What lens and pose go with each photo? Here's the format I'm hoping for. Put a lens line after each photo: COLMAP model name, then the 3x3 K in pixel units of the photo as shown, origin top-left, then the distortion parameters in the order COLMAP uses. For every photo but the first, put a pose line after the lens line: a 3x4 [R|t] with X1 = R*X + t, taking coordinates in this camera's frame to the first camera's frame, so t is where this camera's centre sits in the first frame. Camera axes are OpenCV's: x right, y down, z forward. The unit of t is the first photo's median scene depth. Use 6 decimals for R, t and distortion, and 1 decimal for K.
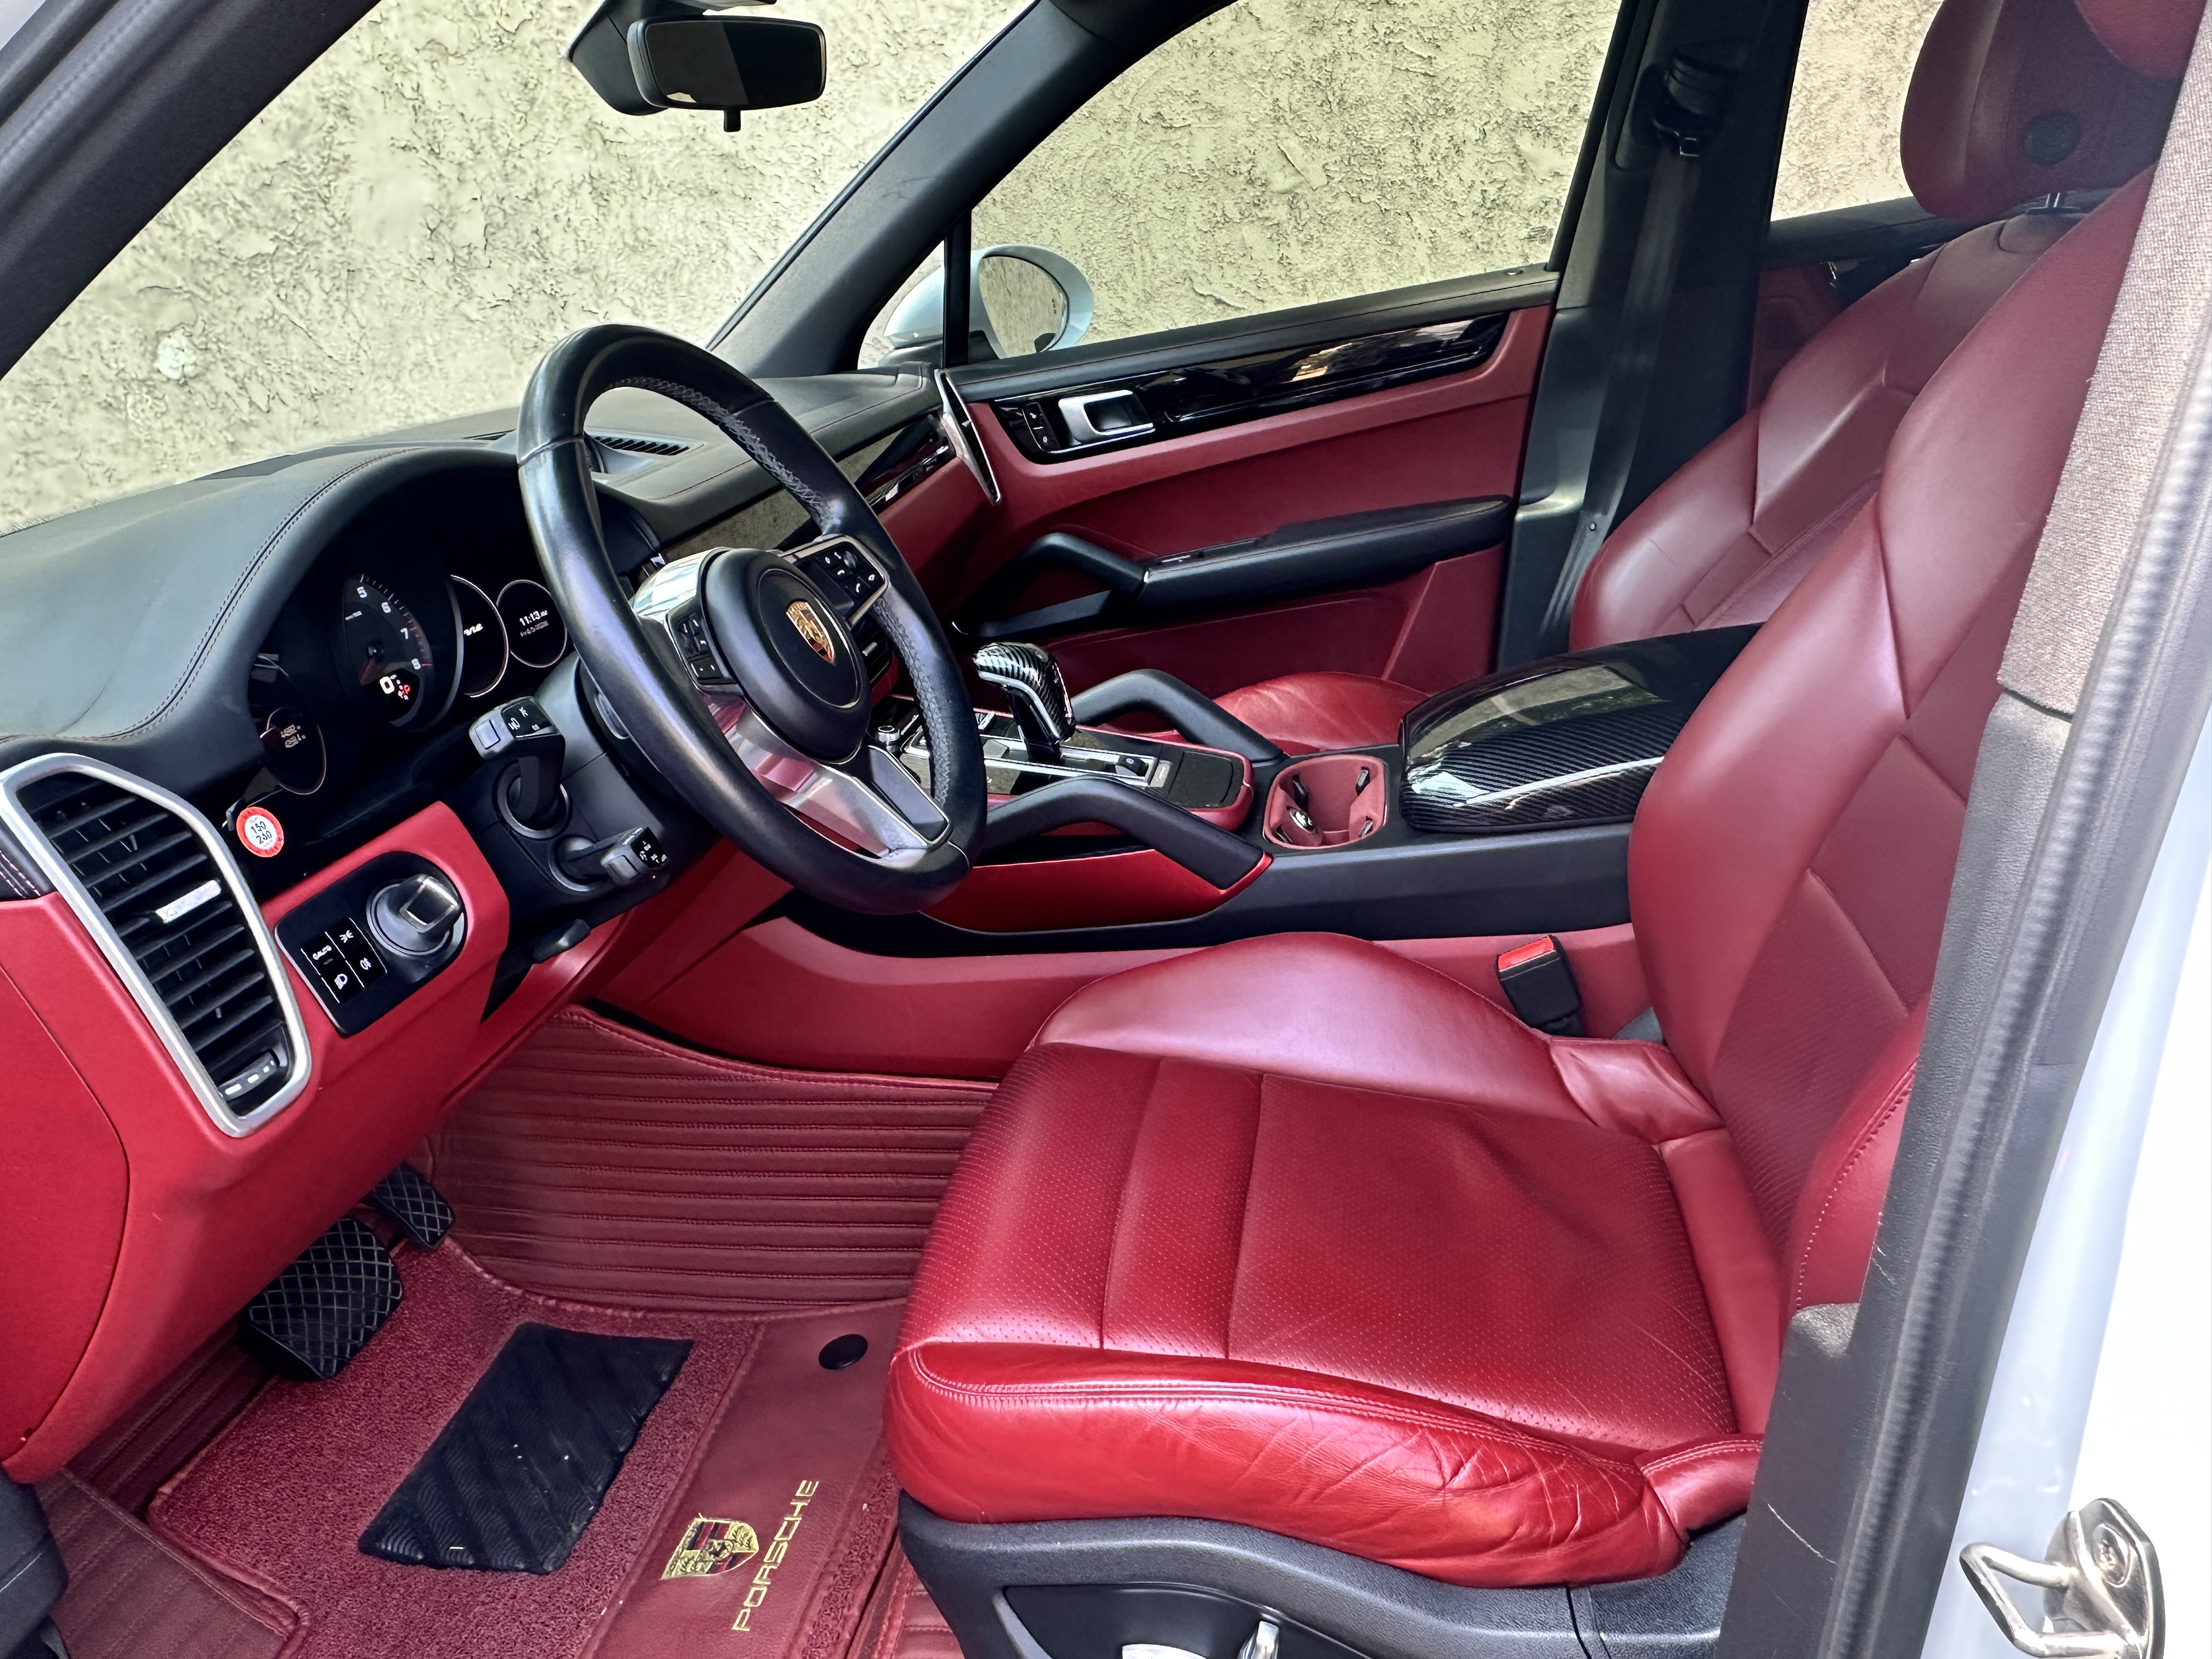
lens RADIAL K [[1558.5, 0, 1094.1], [0, 1558.5, 836.8], [0, 0, 1]] dist [0.003795, -0.005624]
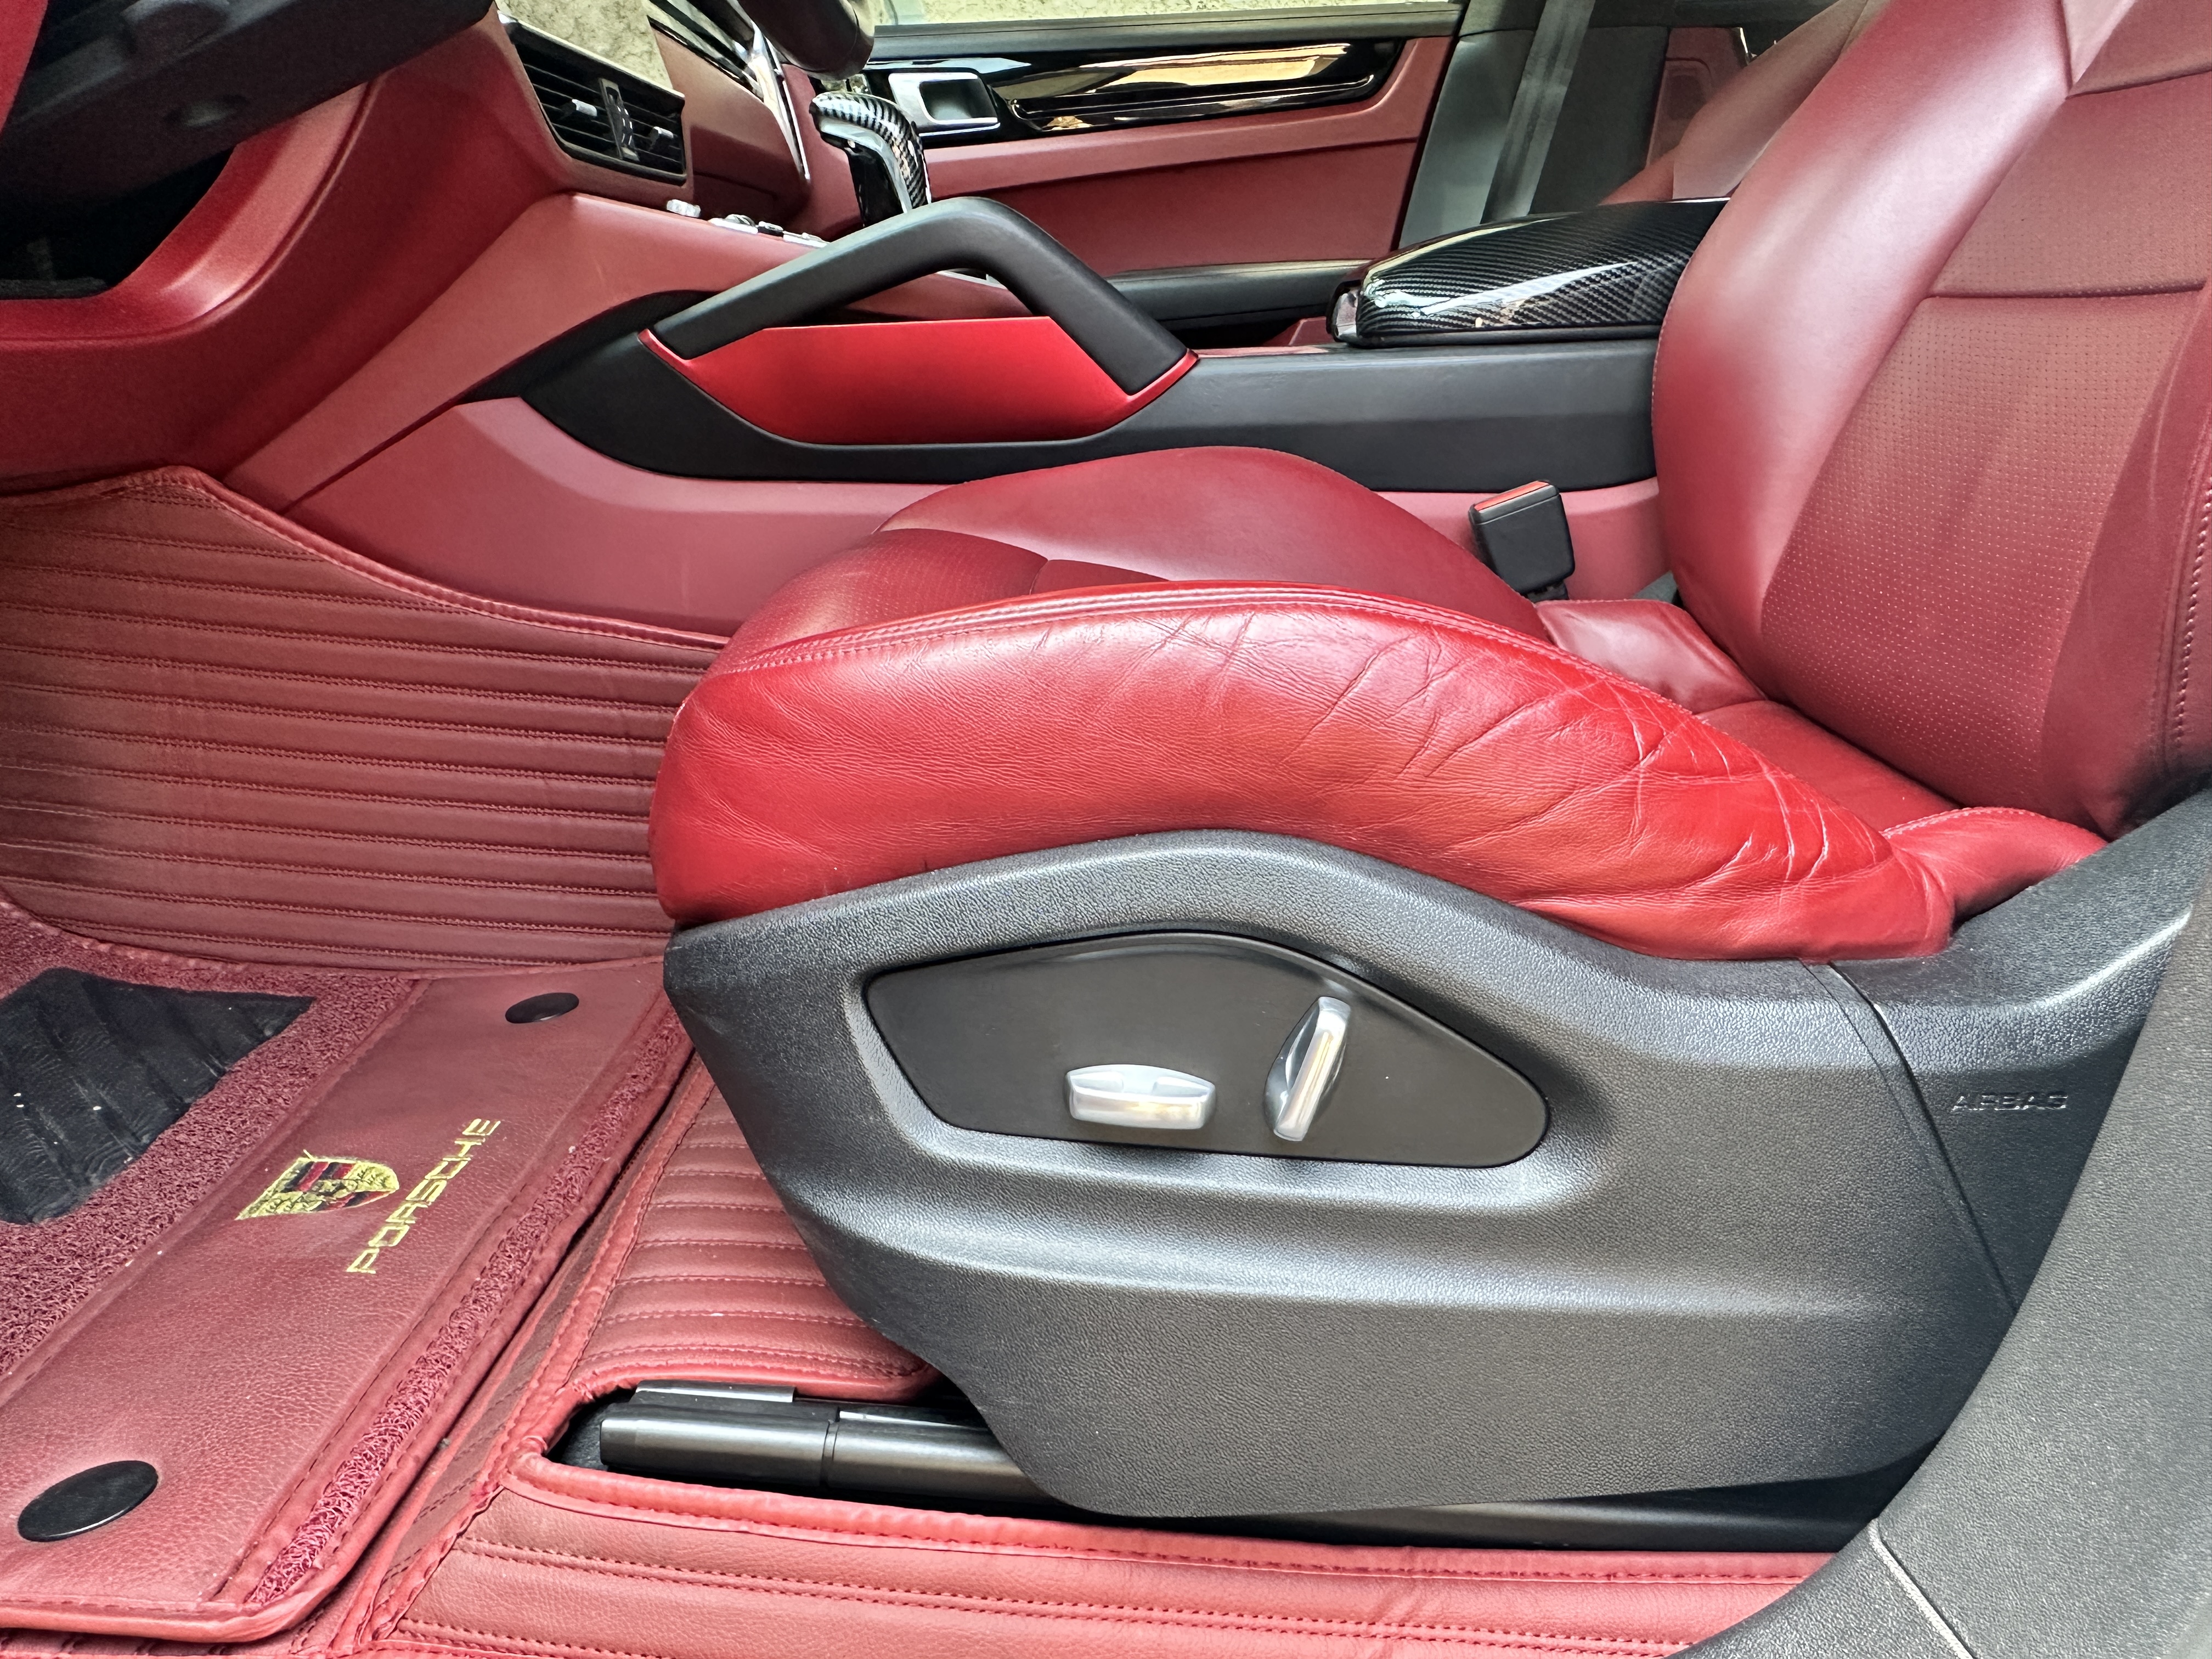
lens RADIAL K [[1531.9, 0, 1062.0], [0, 1531.9, 899.5], [0, 0, 1]] dist [-0.003795, -0.001716]
pose [[0.979412, 0.086402, 0.182448, -0.066544], [-0.073454, 0.994354, -0.076580, 0.344675], [-0.188034, 0.061602, 0.980229, 0.294975]]
